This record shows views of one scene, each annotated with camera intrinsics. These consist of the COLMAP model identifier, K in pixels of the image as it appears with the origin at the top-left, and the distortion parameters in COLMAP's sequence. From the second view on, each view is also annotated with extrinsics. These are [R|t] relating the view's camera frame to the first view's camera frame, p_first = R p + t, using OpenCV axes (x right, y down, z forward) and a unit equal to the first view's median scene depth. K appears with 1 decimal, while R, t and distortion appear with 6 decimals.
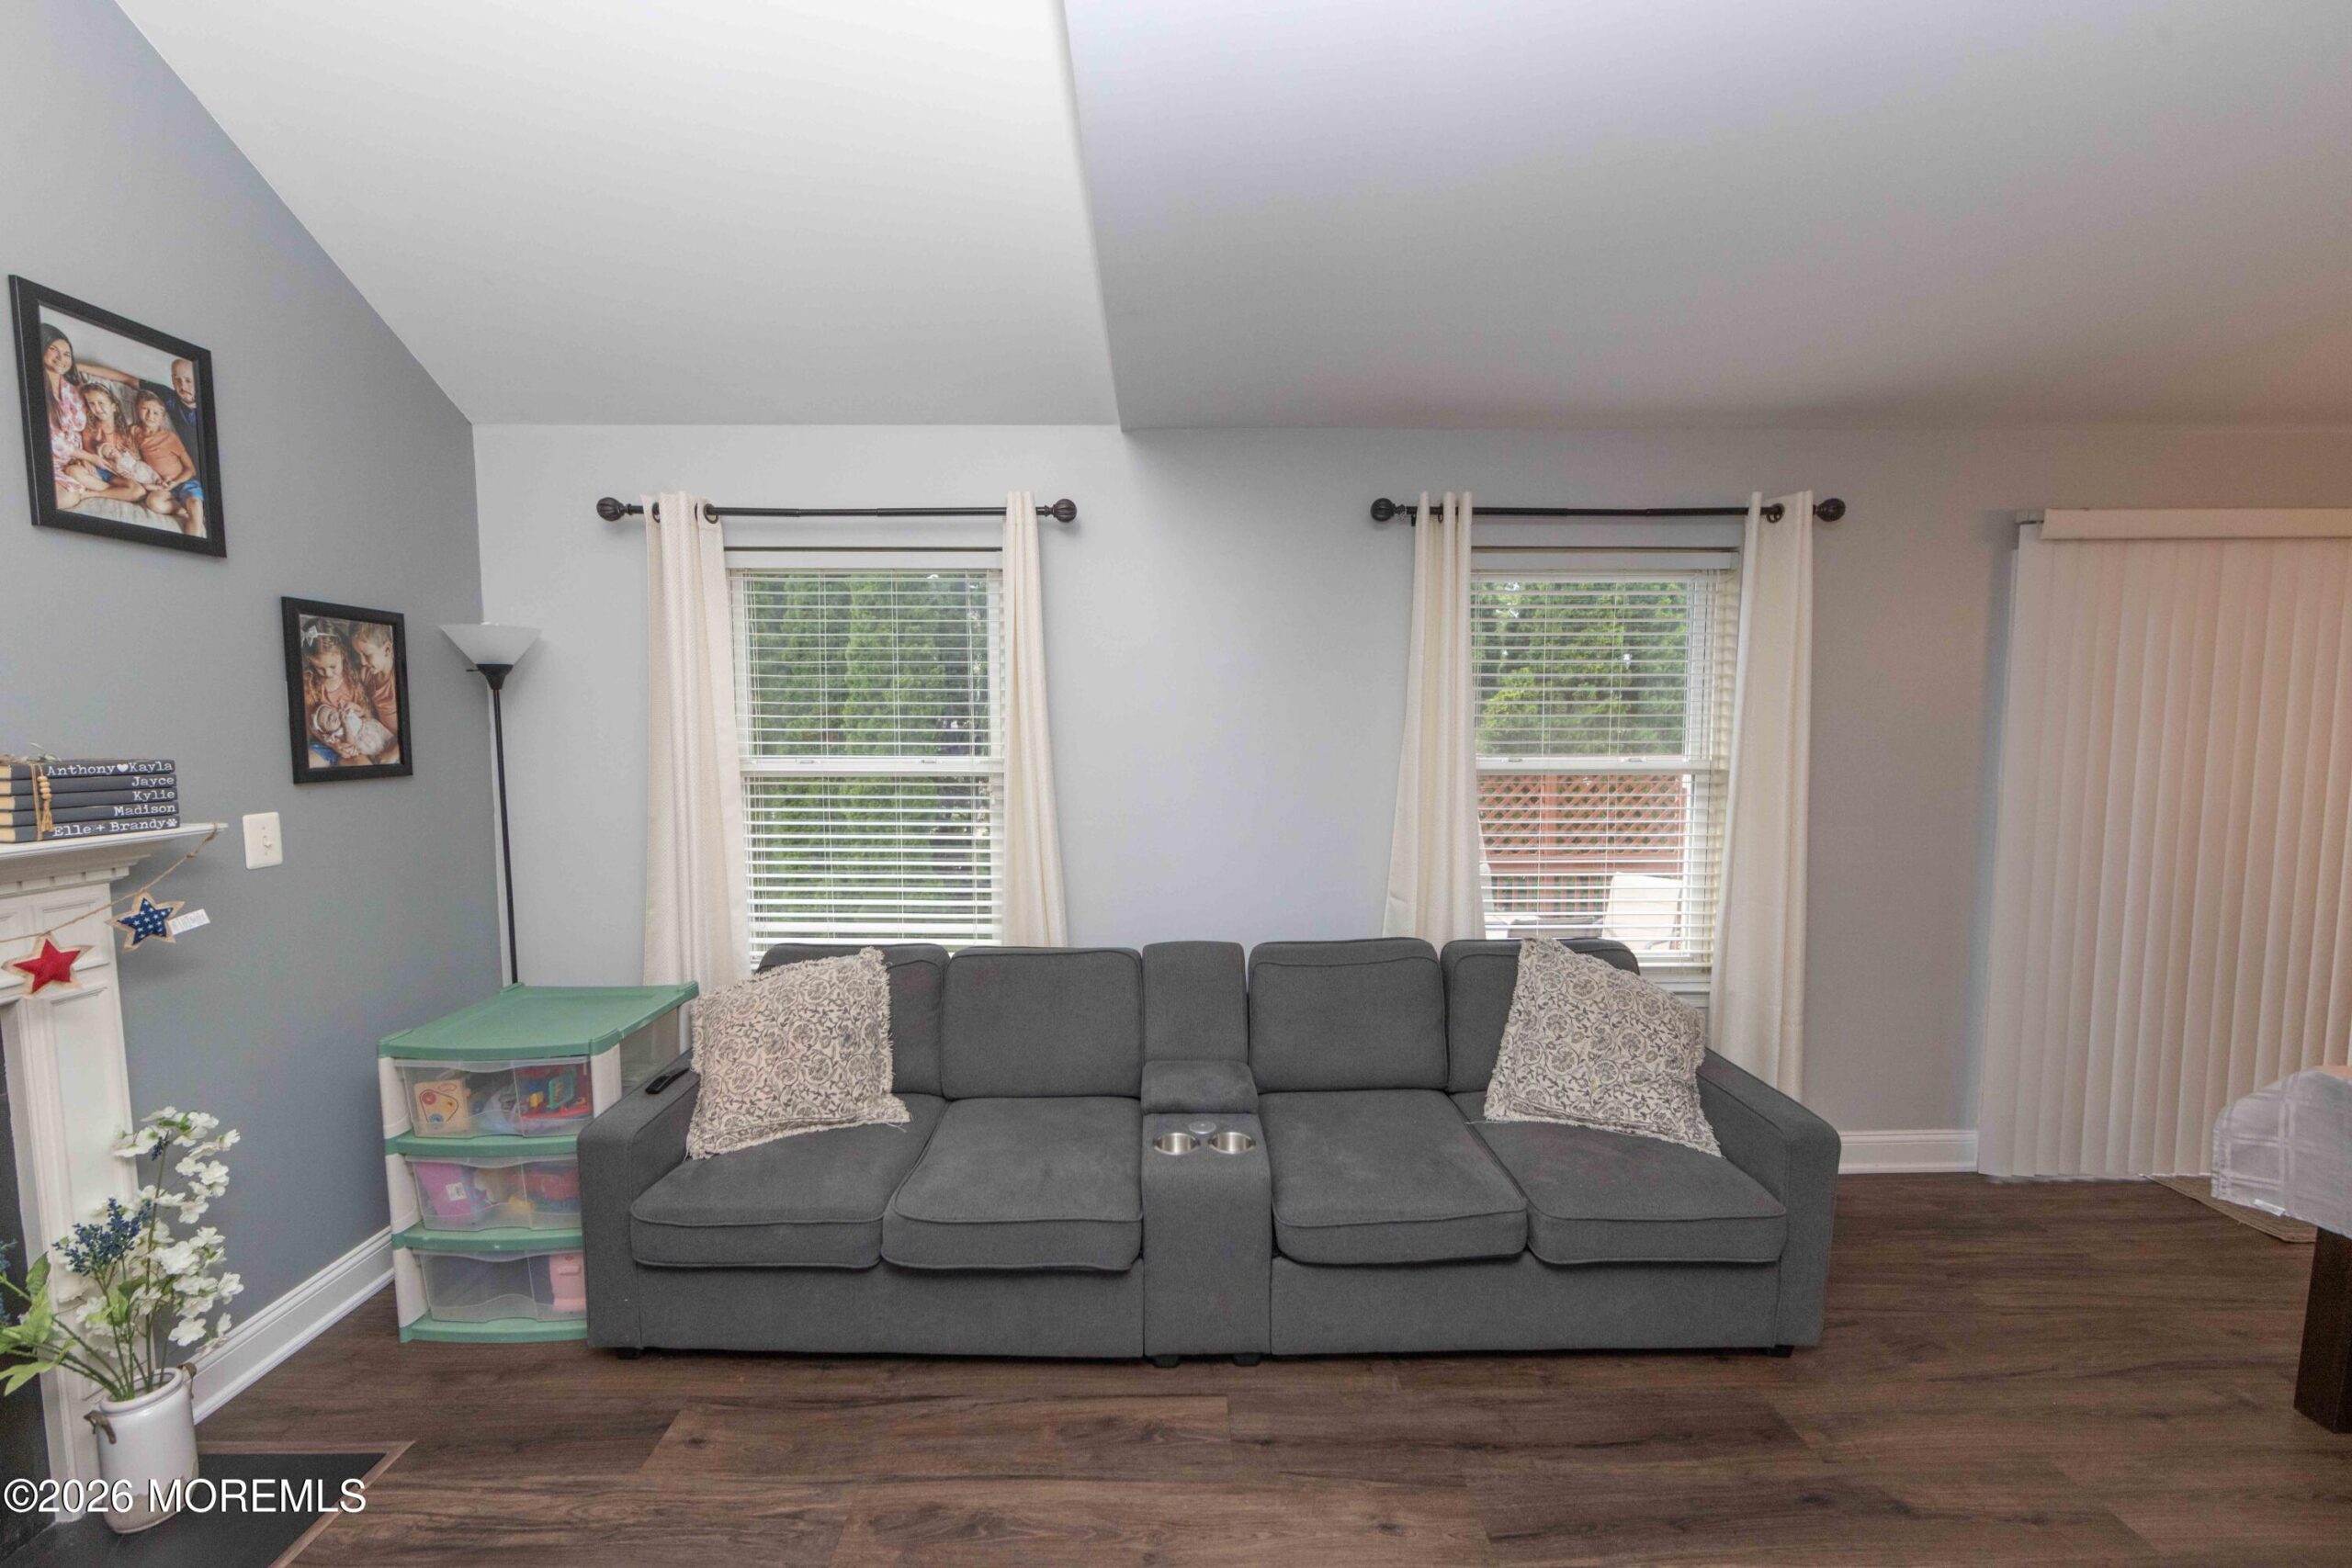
lens RADIAL K [[960.9, 0, 1175.5], [0, 960.9, 797.3], [0, 0, 1]] dist [0.001627, 0.000208]
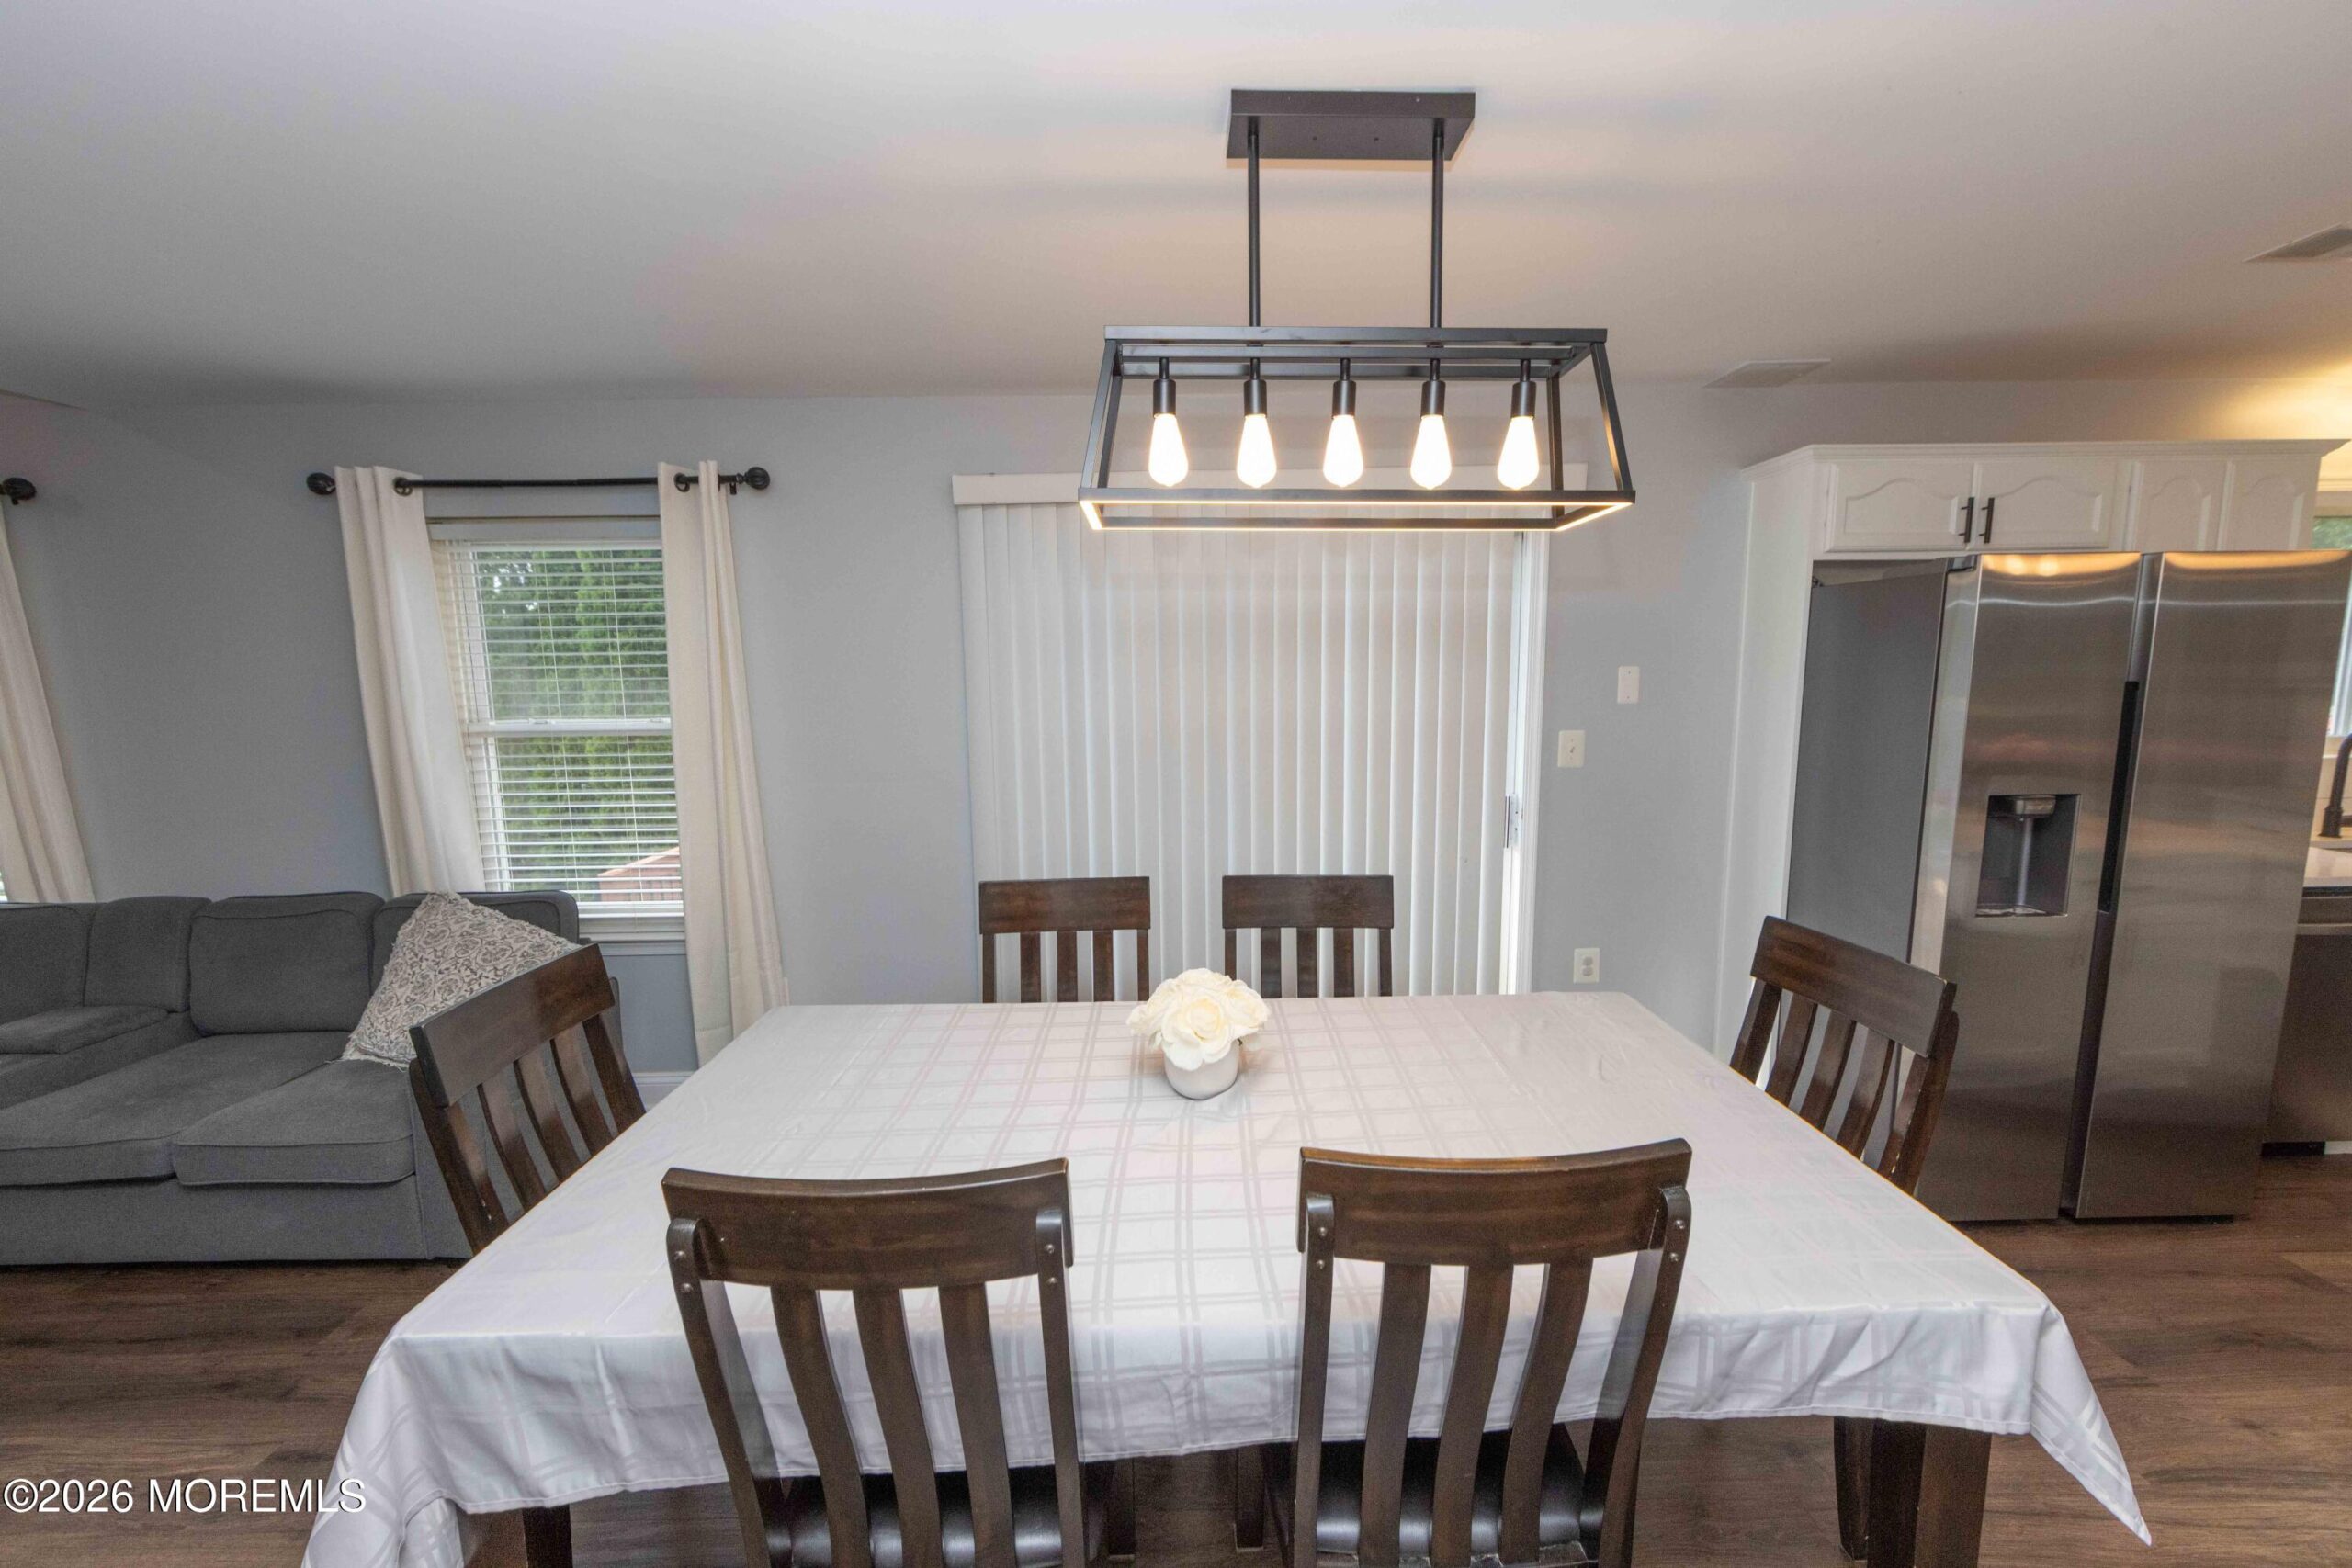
lens RADIAL K [[912.0, 0, 1170.2], [0, 912.0, 794.6], [0, 0, 1]] dist [-0.012614, -0.000180]
pose [[0.999915, -0.012448, 0.003838, 0.799026], [0.012238, 0.998641, 0.050655, 0.000173], [-0.004464, -0.050604, 0.998709, -0.003997]]
